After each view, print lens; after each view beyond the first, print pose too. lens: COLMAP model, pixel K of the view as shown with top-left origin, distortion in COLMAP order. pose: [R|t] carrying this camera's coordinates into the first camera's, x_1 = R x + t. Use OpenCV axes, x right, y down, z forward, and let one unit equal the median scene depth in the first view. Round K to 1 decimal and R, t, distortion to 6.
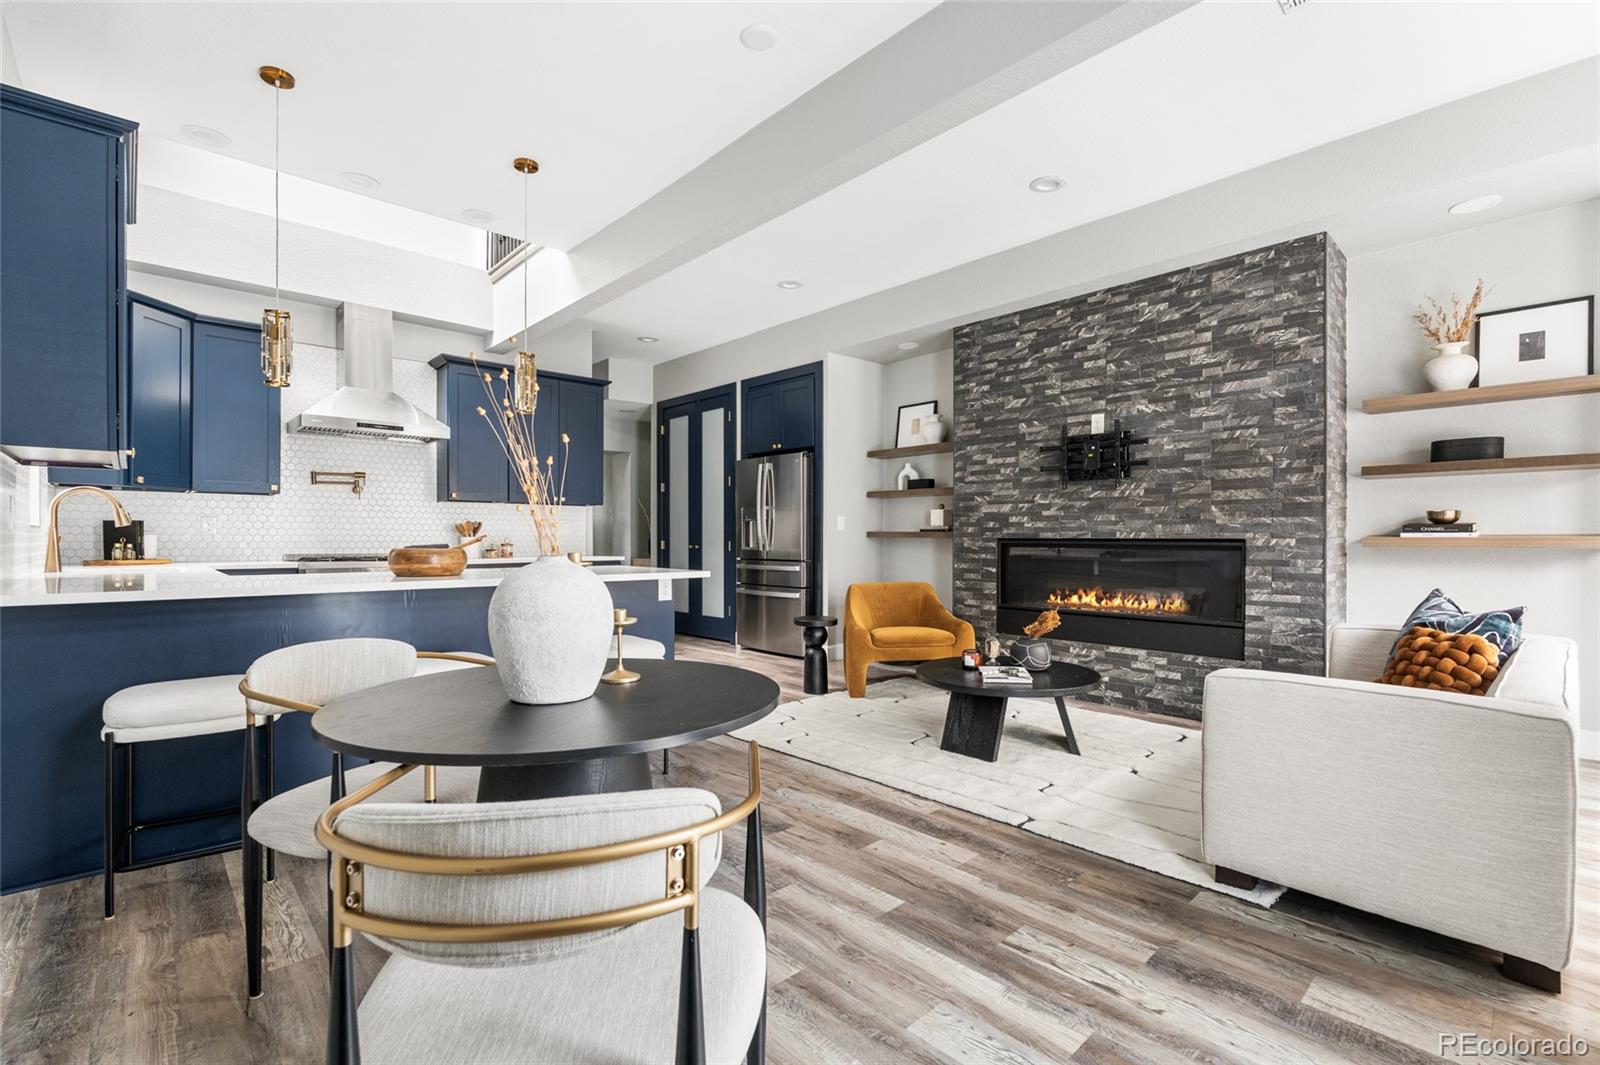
lens RADIAL K [[719.6, 0, 787.4], [0, 719.6, 540.6], [0, 0, 1]] dist [-0.008650, 0.000960]
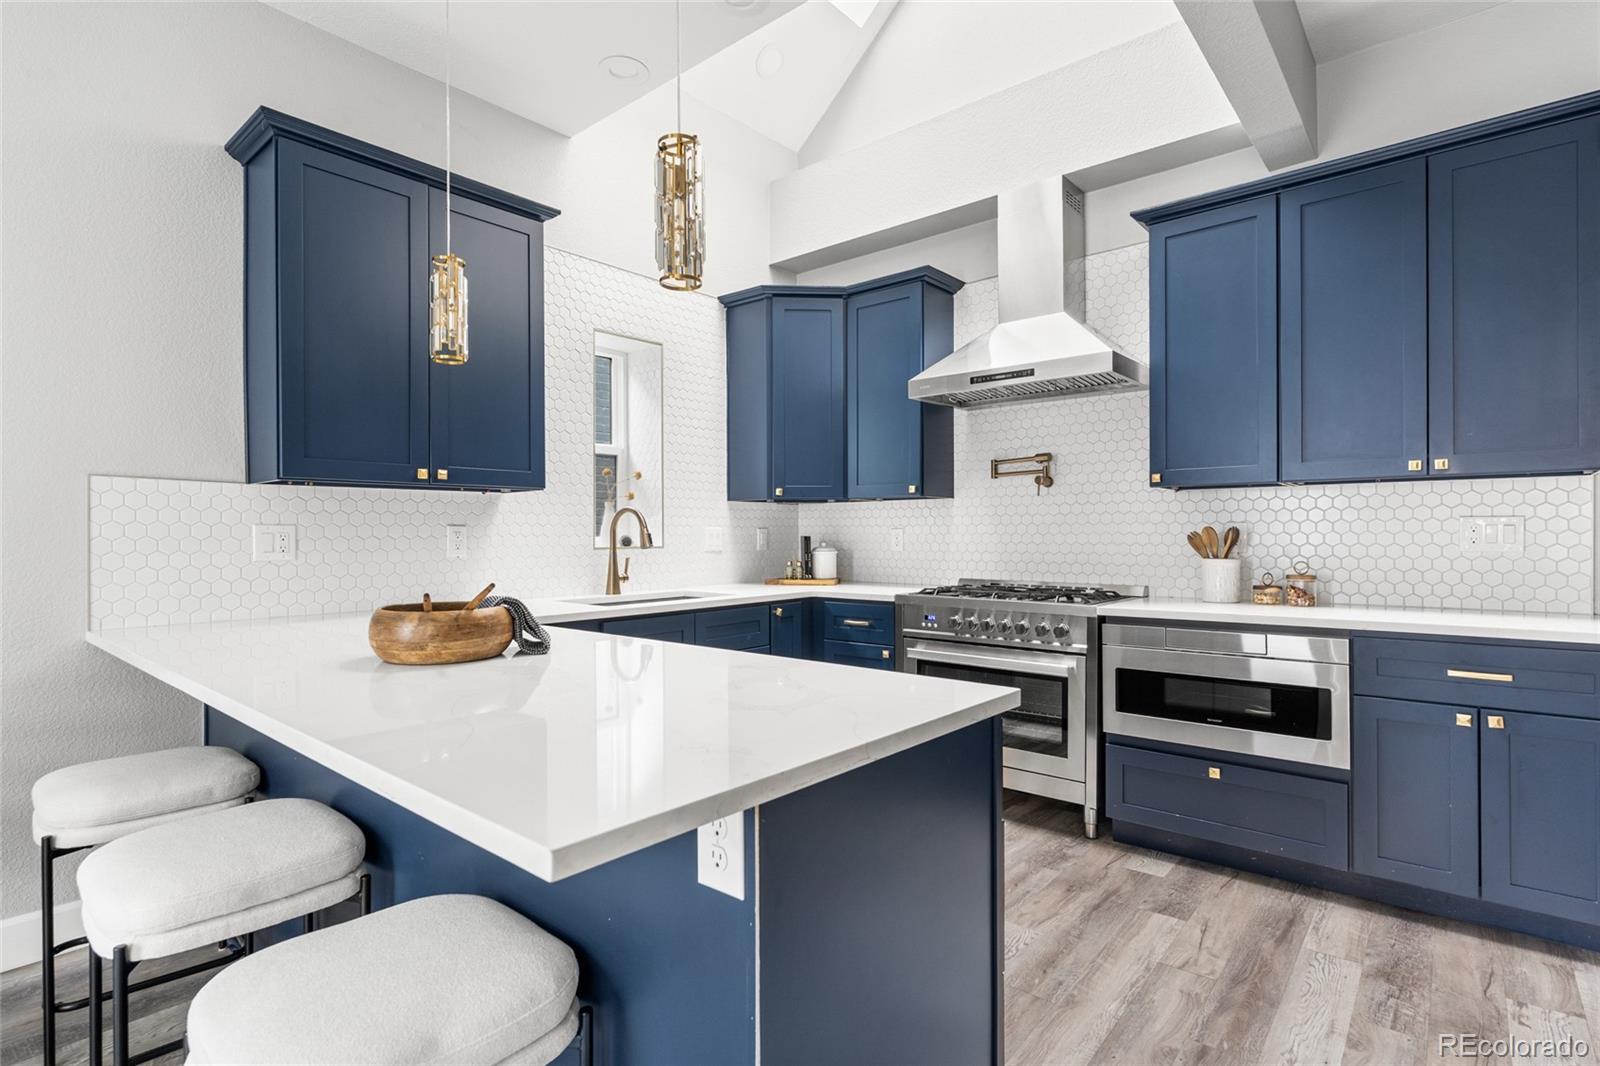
lens RADIAL K [[786.8, 0, 807.6], [0, 786.8, 531.7], [0, 0, 1]] dist [-0.006955, 0.001851]
pose [[0.128158, -0.003506, -0.991748, 0.077447], [0.003030, 0.999990, -0.003144, -0.028775], [0.991749, -0.002602, 0.128167, 0.825143]]
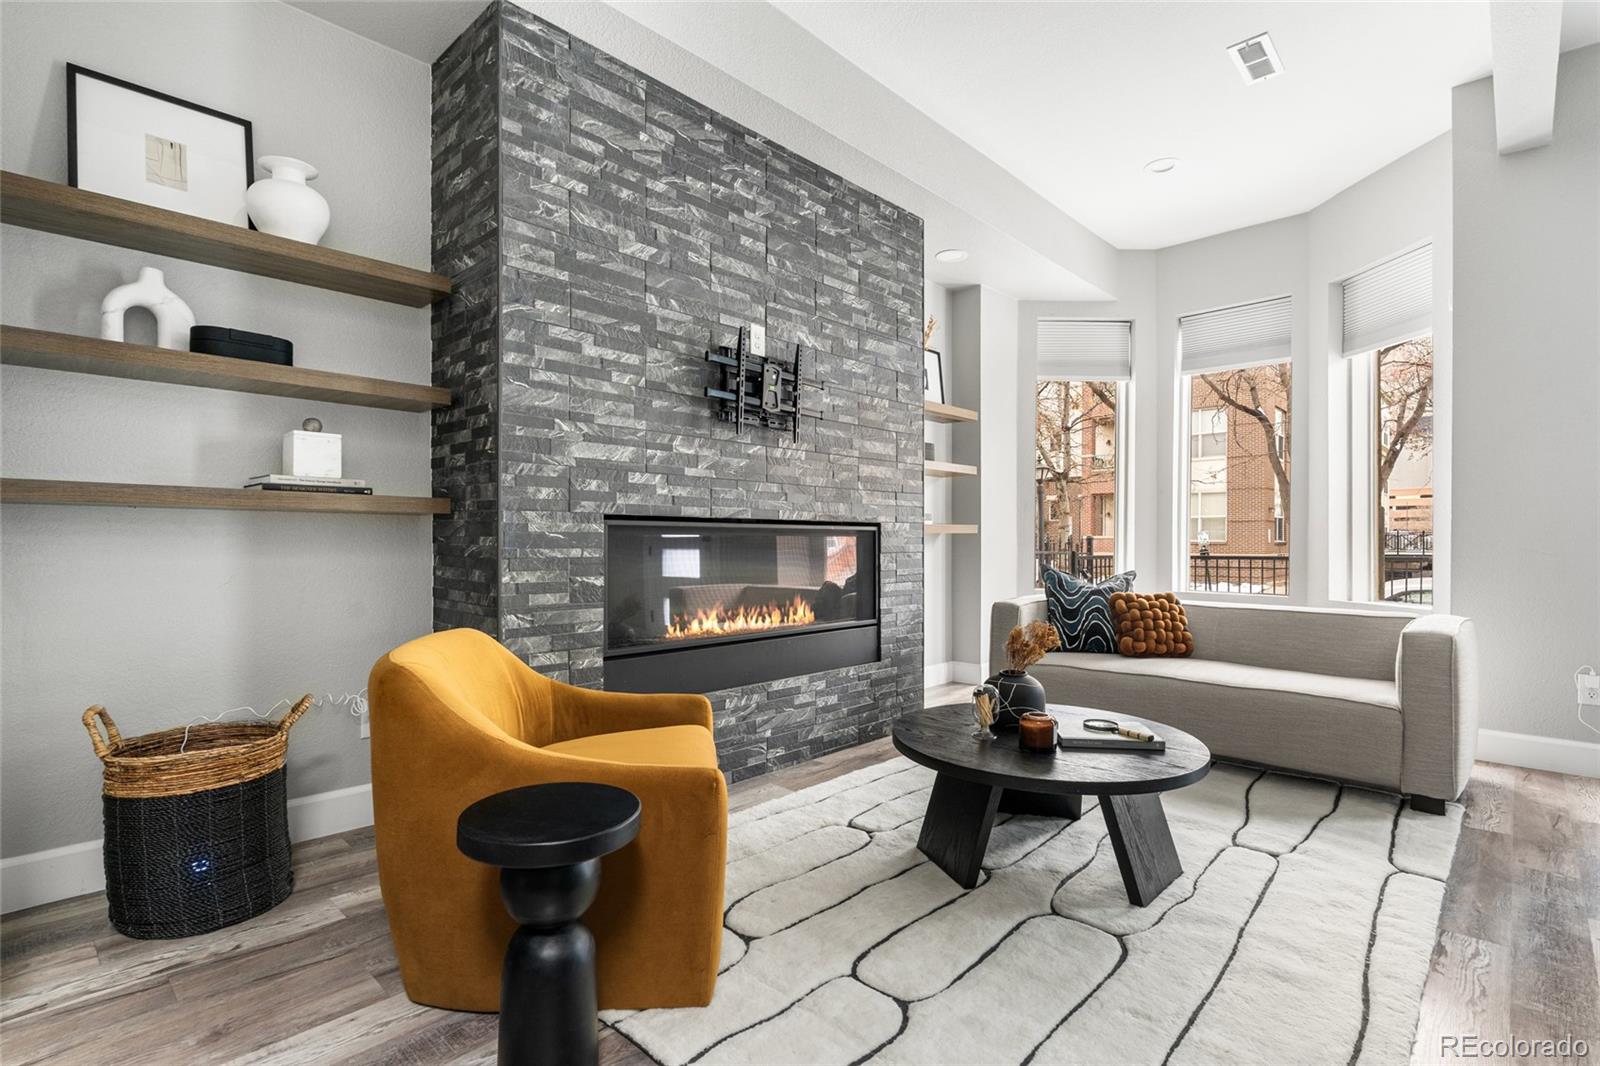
lens RADIAL K [[769.7, 0, 807.9], [0, 769.7, 539.8], [0, 0, 1]] dist [-0.003627, -0.000483]
pose [[-0.082711, -0.001215, 0.996573, -0.259739], [0.003853, 0.999991, 0.001539, 0.014741], [-0.996566, 0.003967, -0.082705, 1.025496]]
